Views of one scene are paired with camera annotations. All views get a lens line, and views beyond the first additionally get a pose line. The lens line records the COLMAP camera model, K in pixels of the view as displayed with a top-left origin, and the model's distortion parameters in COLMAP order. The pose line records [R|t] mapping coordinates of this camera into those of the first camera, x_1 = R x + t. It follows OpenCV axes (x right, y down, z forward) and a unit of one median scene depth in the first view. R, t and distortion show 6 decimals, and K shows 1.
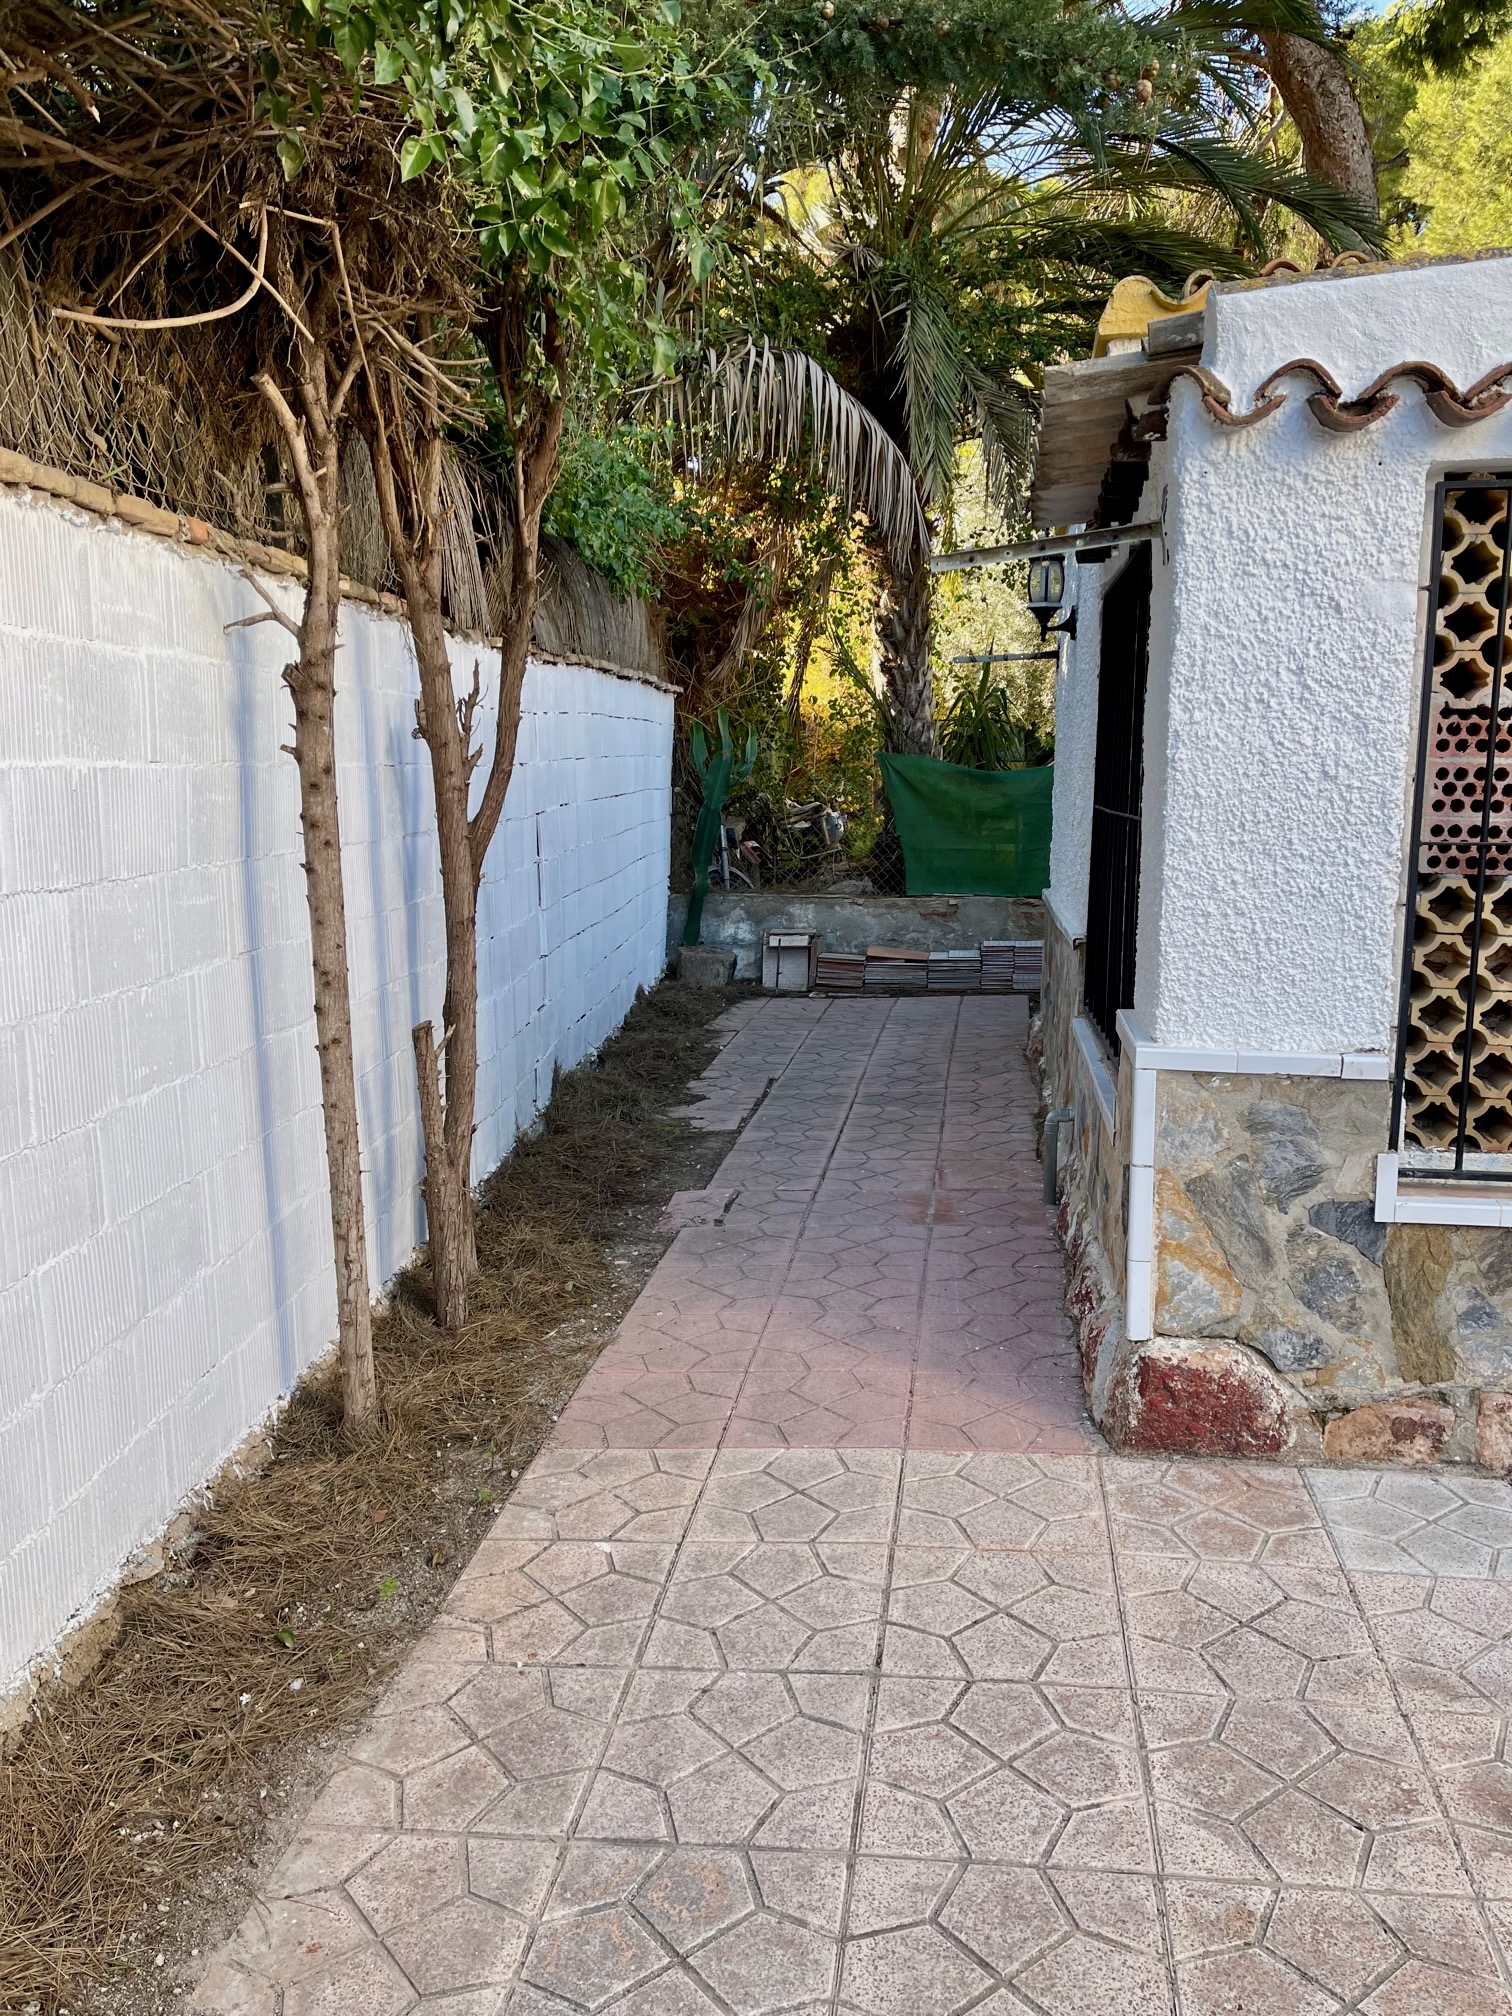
lens RADIAL K [[1530.7, 0, 759.9], [0, 1530.7, 989.8], [0, 0, 1]] dist [0.075161, -0.087747]
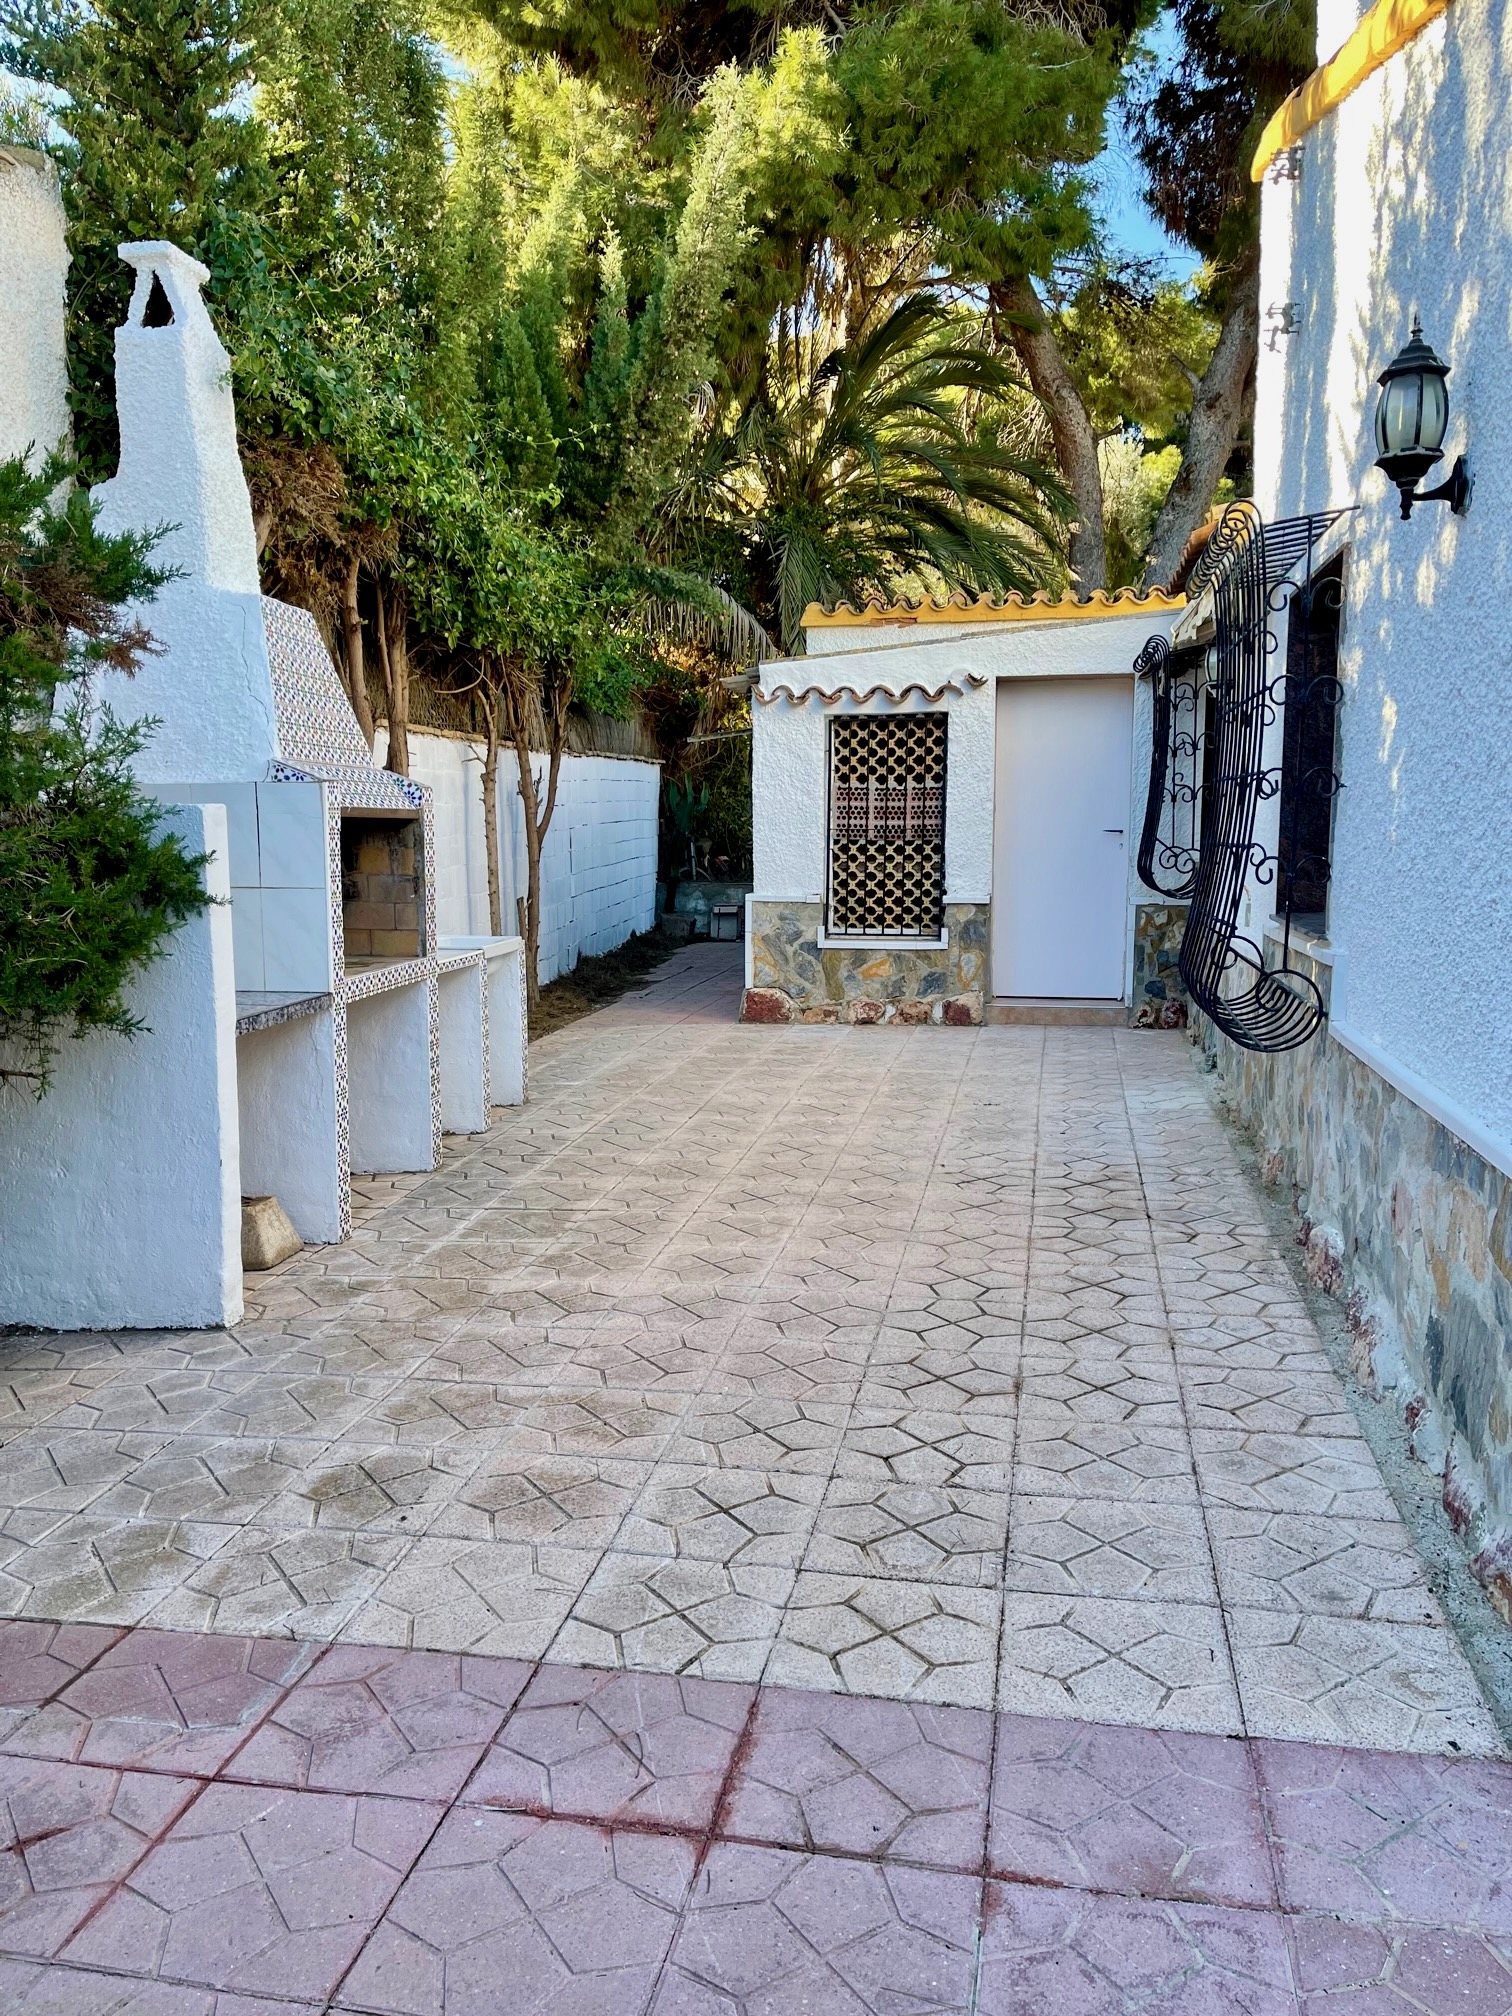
lens RADIAL K [[1530.7, 0, 755.4], [0, 1530.7, 1026.5], [0, 0, 1]] dist [0.075161, -0.087747]
pose [[0.998781, 0.006639, -0.048914, 0.409125], [-0.006842, 0.999969, -0.003990, 0.314017], [0.048886, 0.004320, 0.998795, -2.090605]]
